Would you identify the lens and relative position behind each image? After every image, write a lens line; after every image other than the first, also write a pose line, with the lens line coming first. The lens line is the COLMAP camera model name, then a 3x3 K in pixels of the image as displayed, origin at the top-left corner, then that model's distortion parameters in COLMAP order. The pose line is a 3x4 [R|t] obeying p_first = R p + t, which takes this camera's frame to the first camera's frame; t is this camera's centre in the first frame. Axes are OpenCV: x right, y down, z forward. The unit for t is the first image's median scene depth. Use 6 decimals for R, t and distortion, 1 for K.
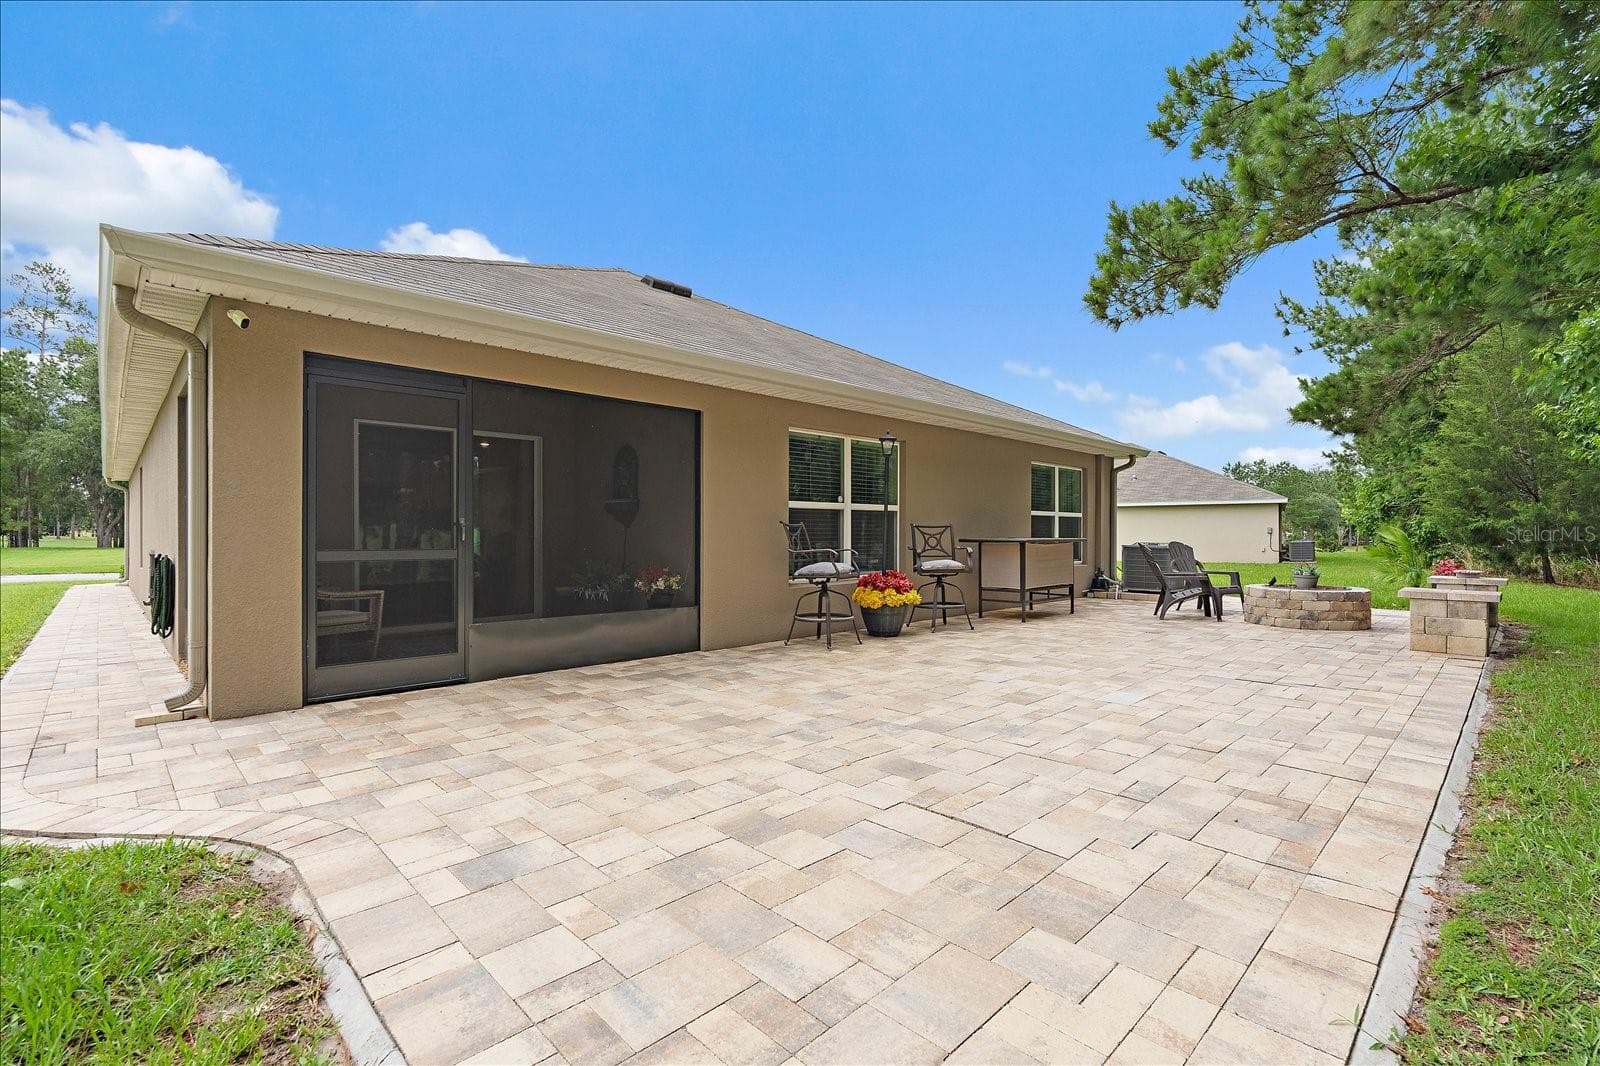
lens RADIAL K [[707.8, 0, 812.9], [0, 707.8, 533.9], [0, 0, 1]] dist [-0.005145, -0.000314]
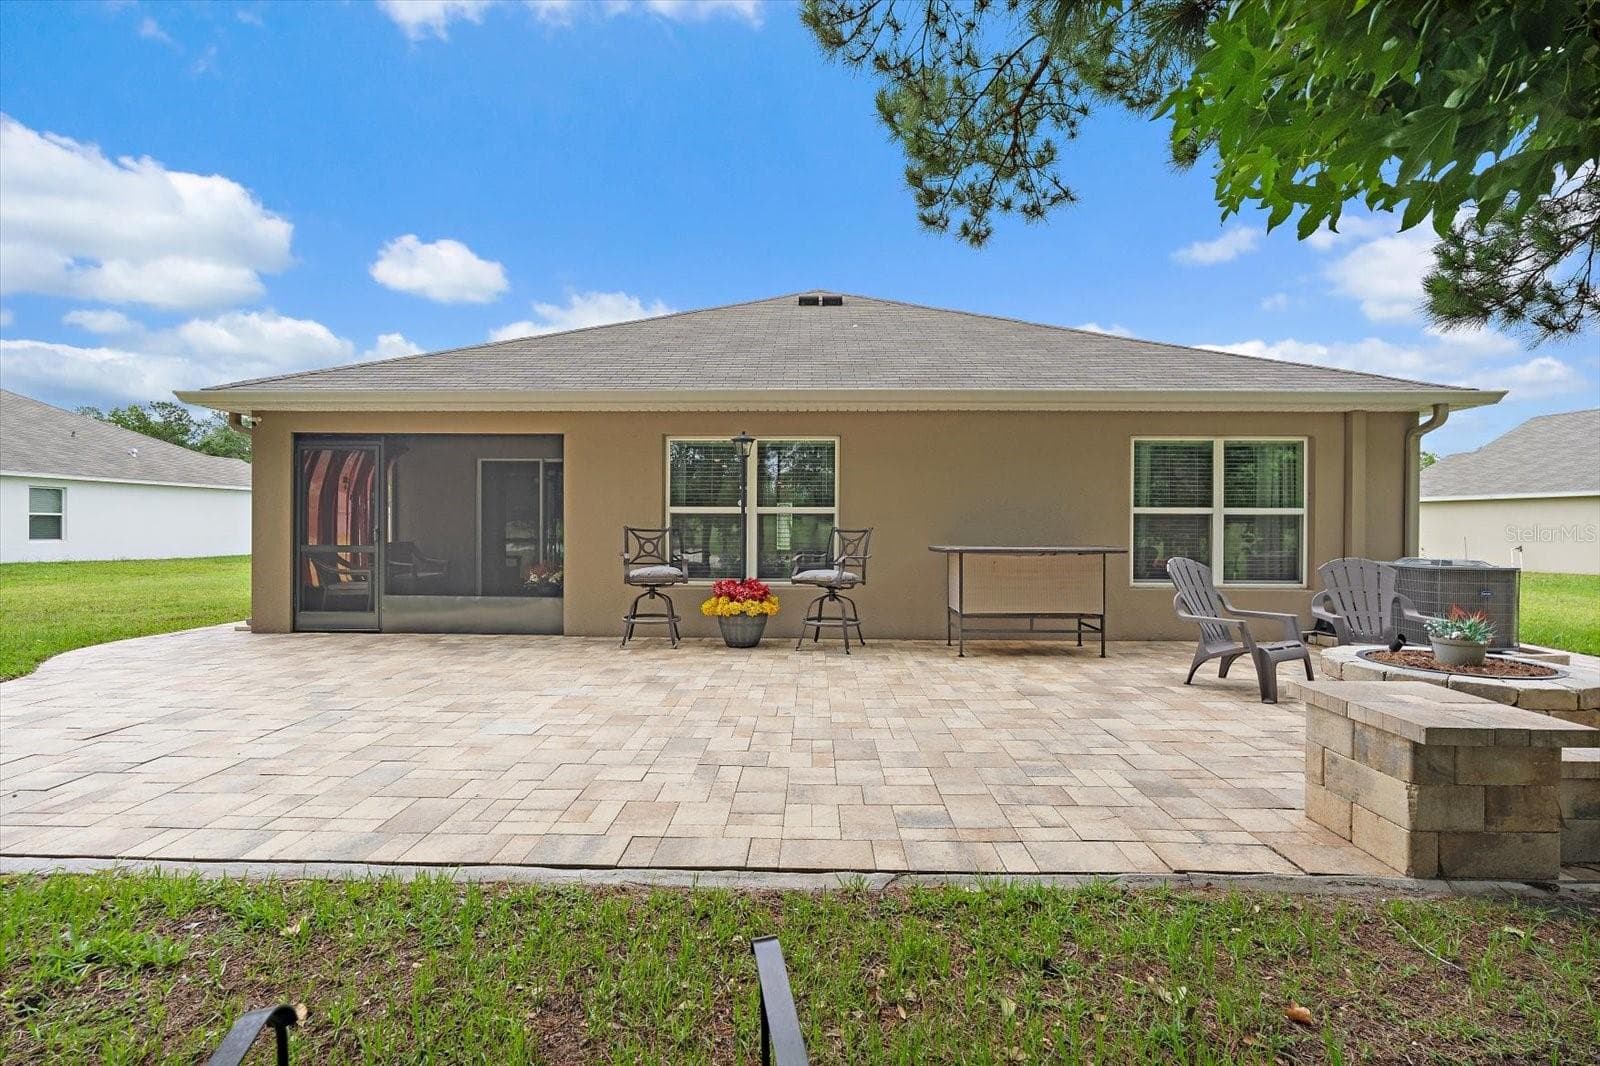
lens RADIAL K [[707.8, 0, 808.9], [0, 707.8, 531.6], [0, 0, 1]] dist [-0.005145, -0.000314]
pose [[0.689206, 0.003715, -0.724555, 0.985083], [-0.006288, 0.999980, -0.000854, -0.010154], [0.724538, 0.005145, 0.689216, 0.481488]]
